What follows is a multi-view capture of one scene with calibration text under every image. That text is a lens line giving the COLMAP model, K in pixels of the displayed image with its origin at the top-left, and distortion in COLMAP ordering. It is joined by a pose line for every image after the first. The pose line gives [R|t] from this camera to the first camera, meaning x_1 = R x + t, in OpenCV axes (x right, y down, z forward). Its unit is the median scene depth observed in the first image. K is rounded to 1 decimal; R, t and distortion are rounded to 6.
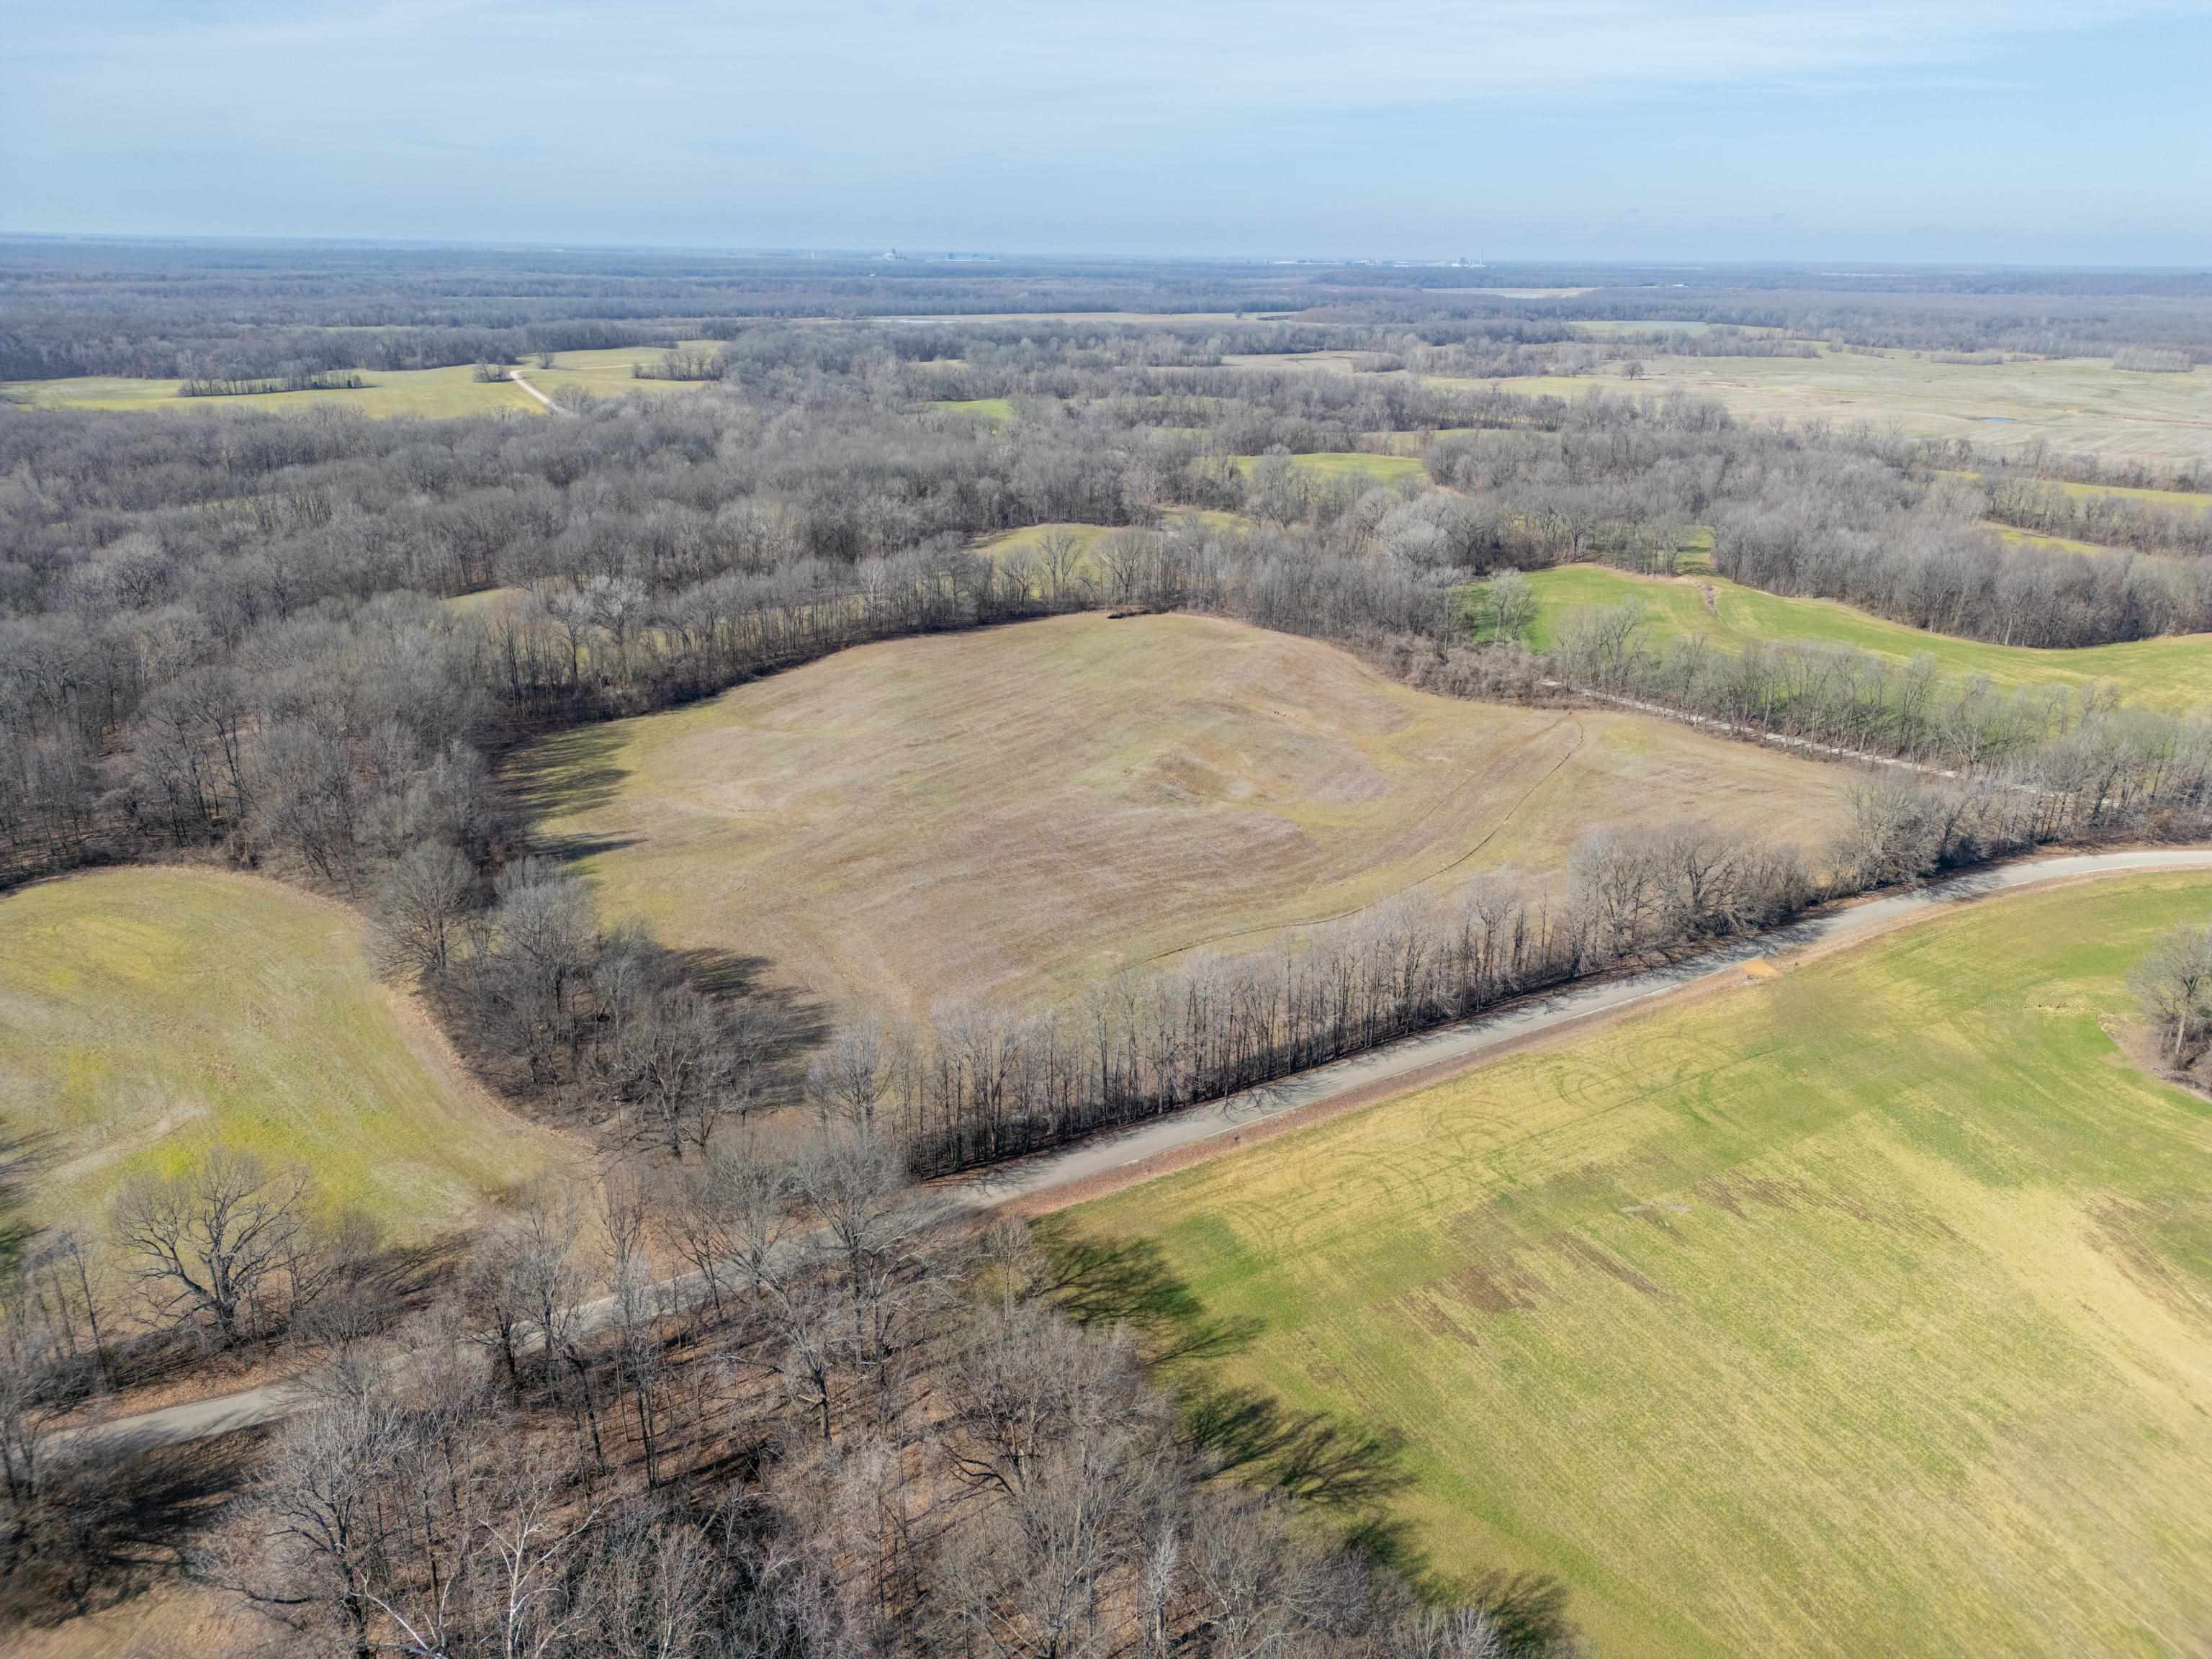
lens RADIAL K [[1524.5, 0, 1119.3], [0, 1524.5, 830.5], [0, 0, 1]] dist [0.063199, -0.048669]
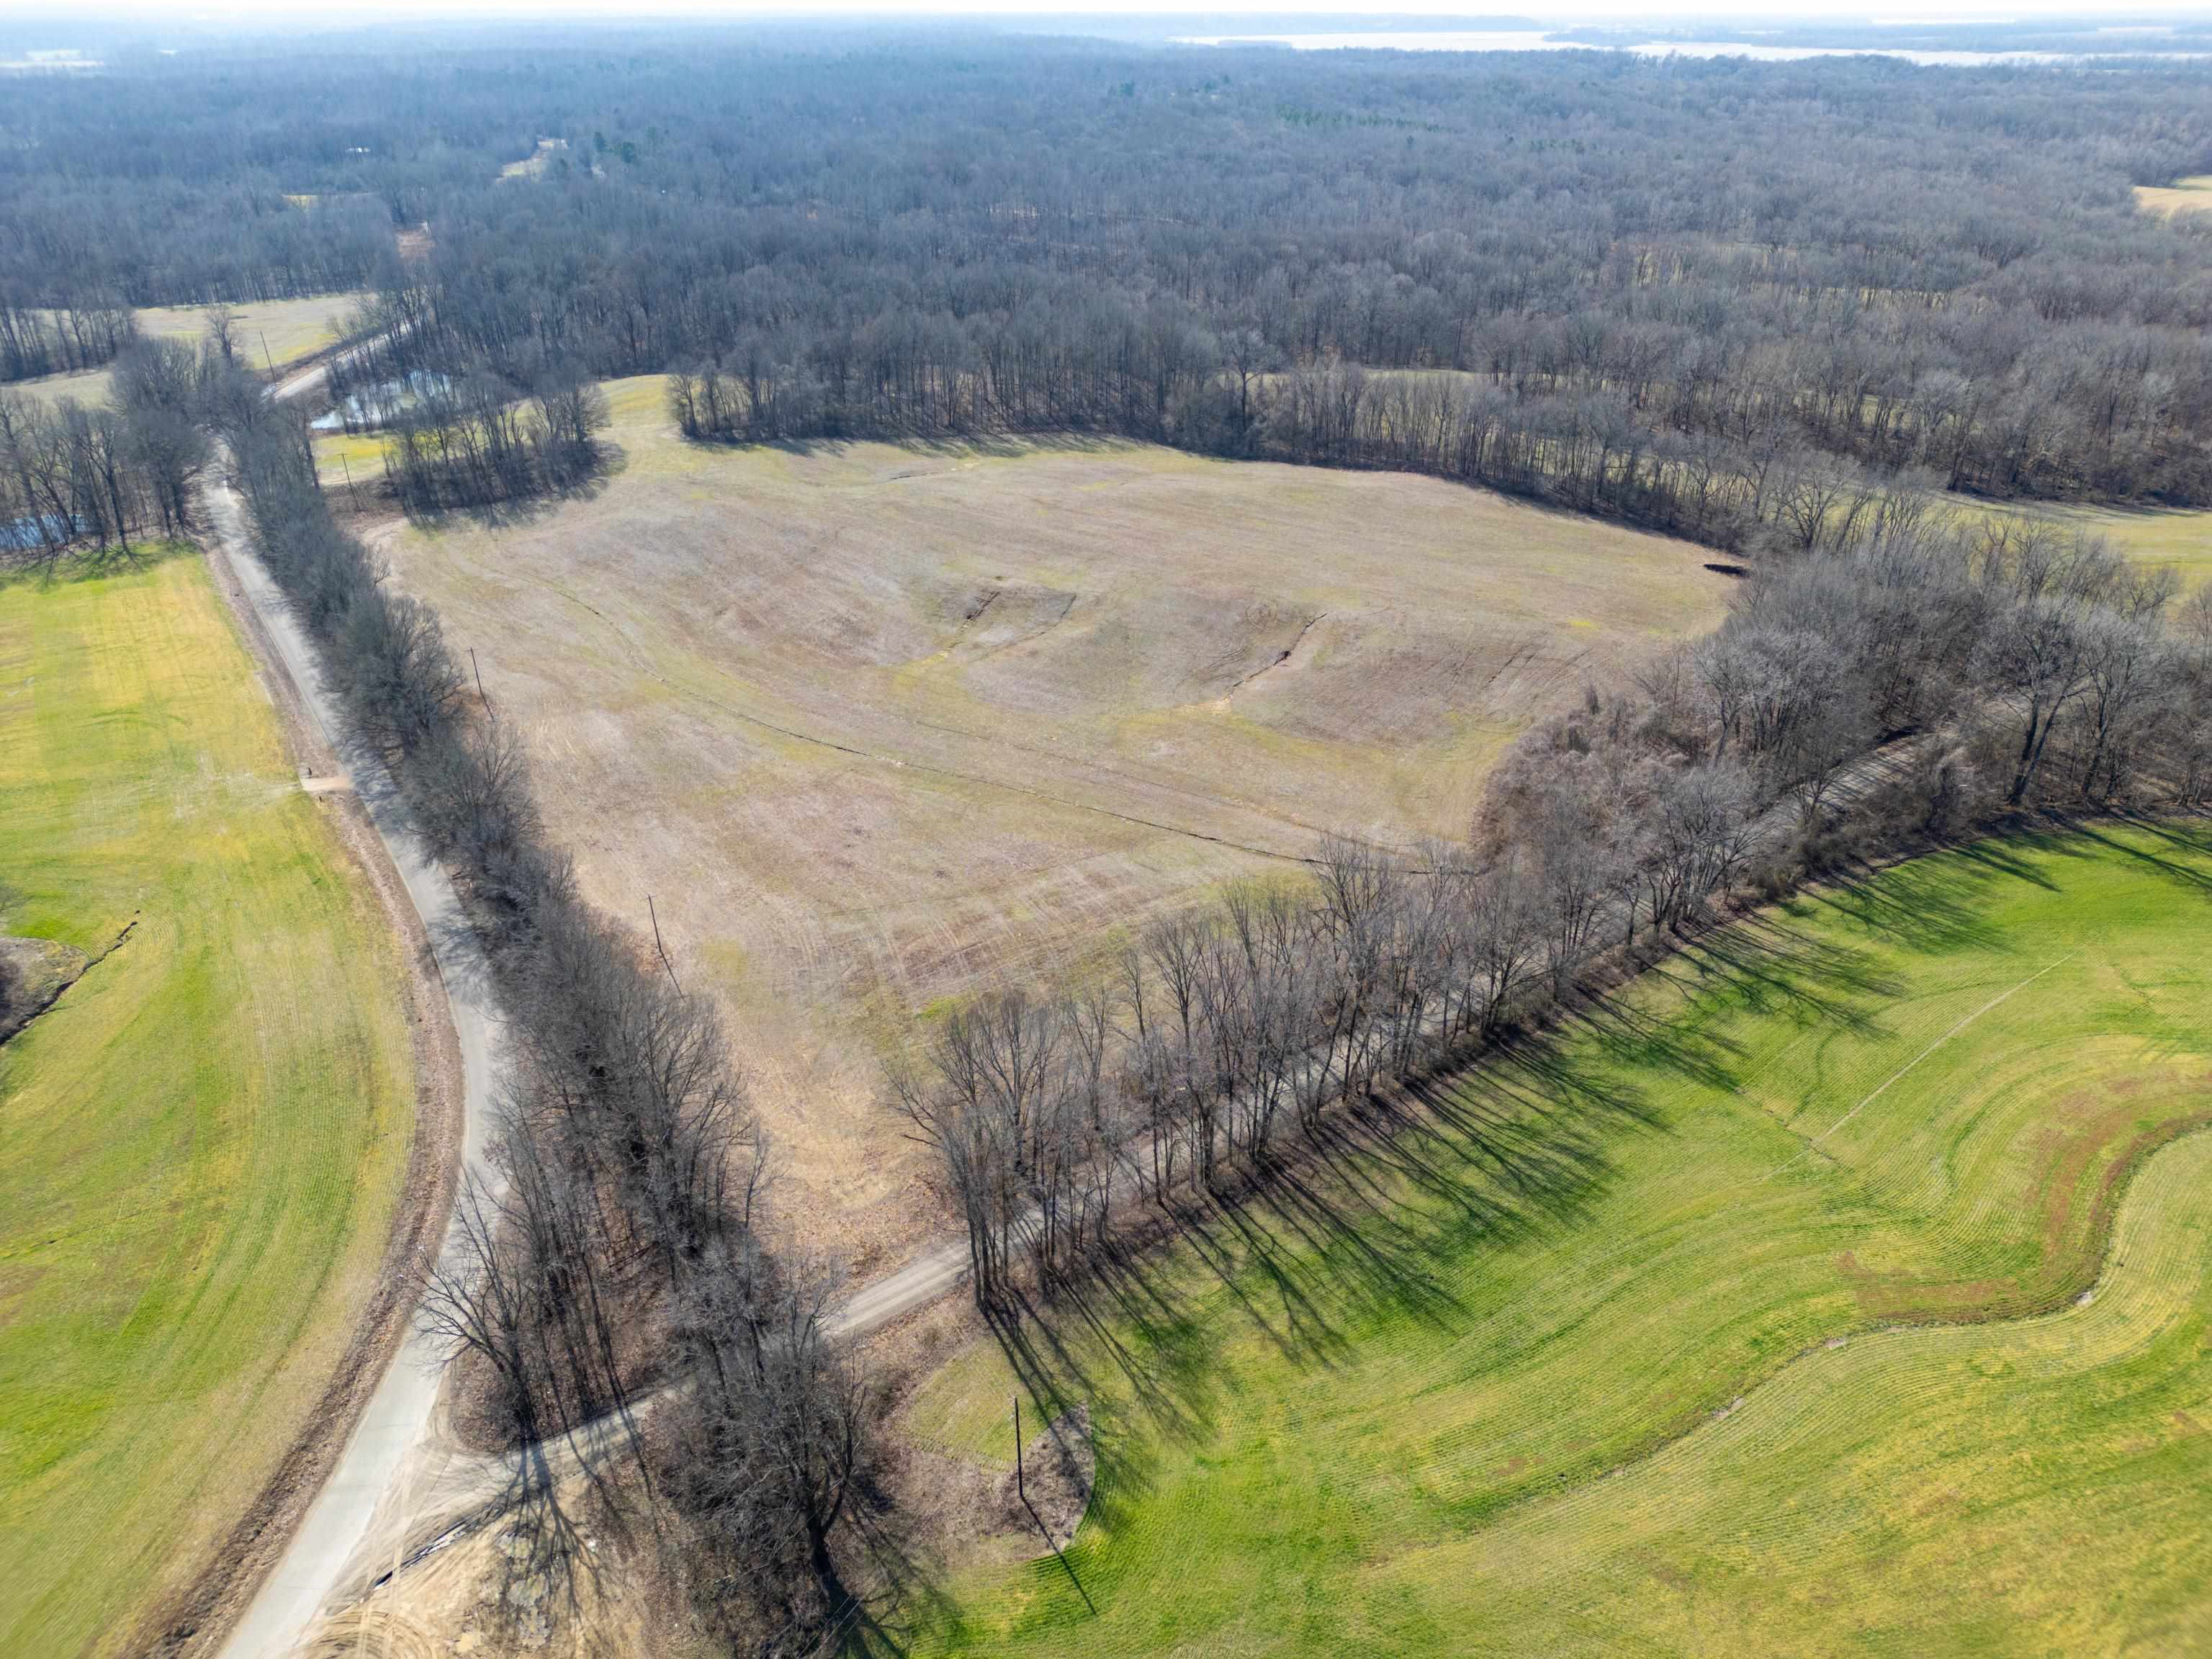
lens RADIAL K [[1524.5, 0, 1117.5], [0, 1524.5, 832.0], [0, 0, 1]] dist [0.063199, -0.048669]
pose [[0.047543, 0.461587, -0.885820, 0.214748], [-0.357834, 0.835835, 0.416335, -0.076057], [0.932574, 0.297183, 0.204910, 0.208729]]
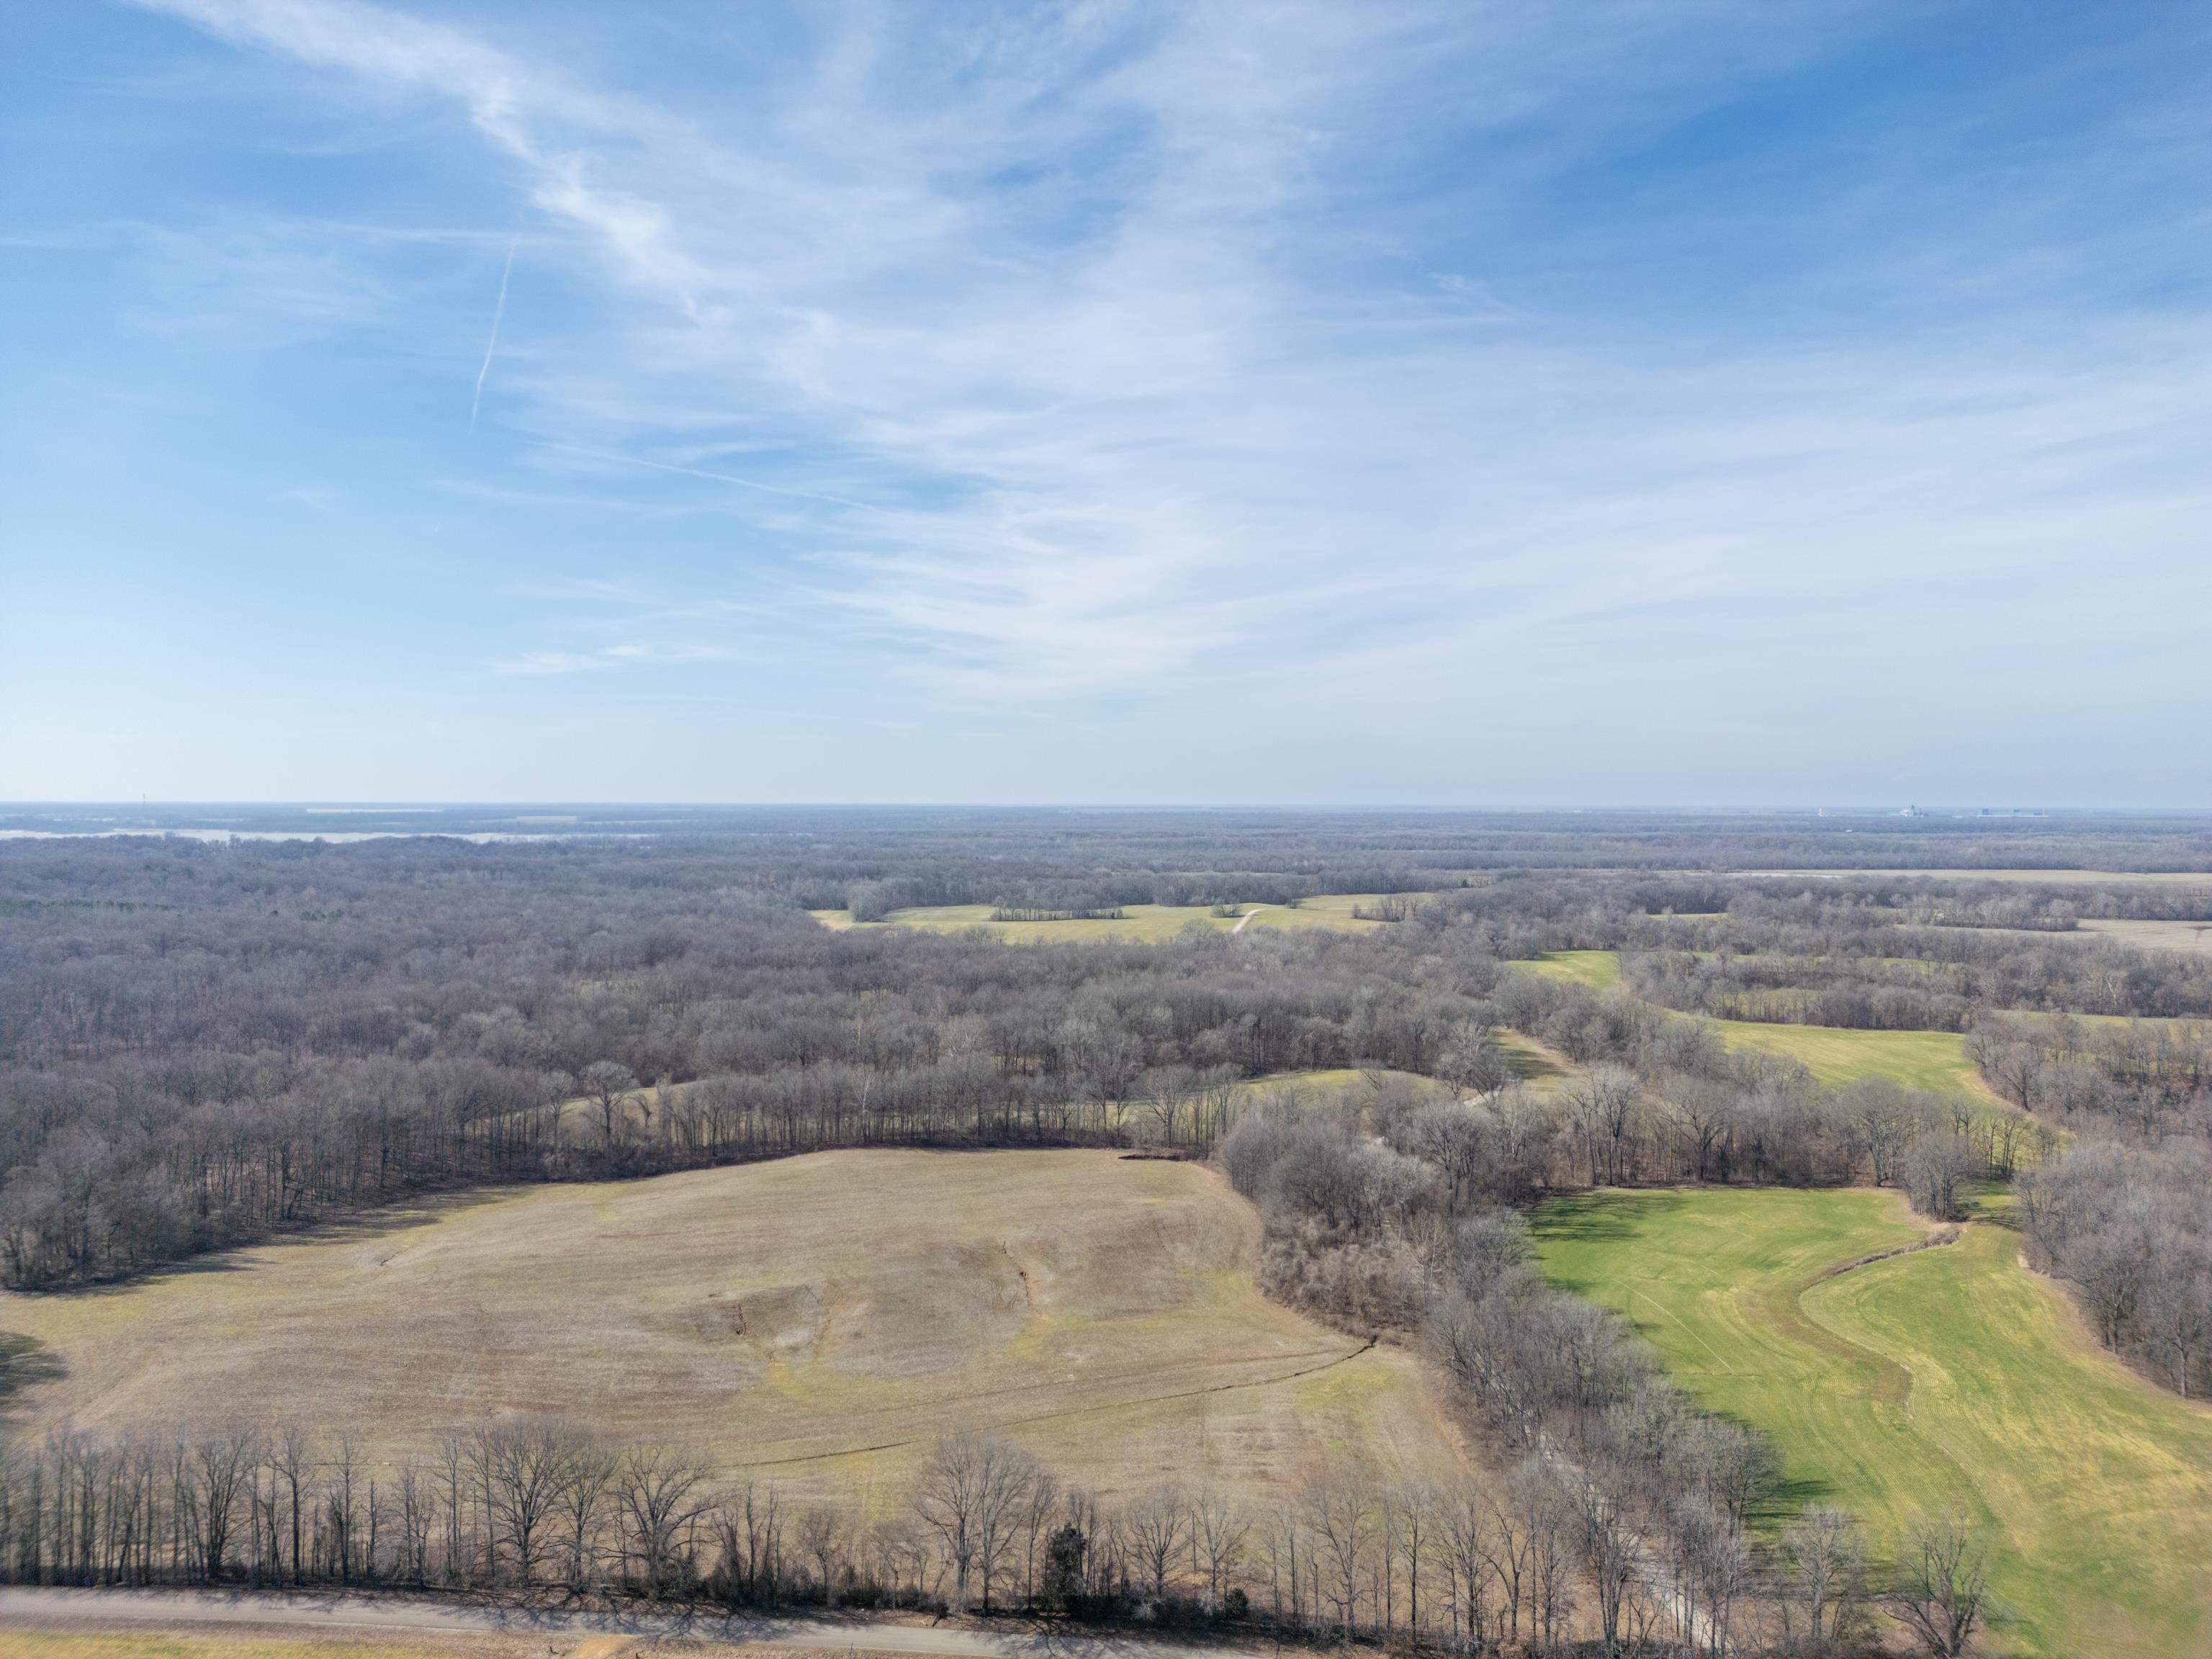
lens RADIAL K [[1524.5, 0, 1107.1], [0, 1524.5, 810.6], [0, 0, 1]] dist [0.063199, -0.048669]
pose [[0.807226, -0.004957, -0.590222, 0.179956], [-0.202885, 0.936705, -0.285345, -0.022523], [0.554278, 0.350085, 0.755127, 0.064835]]
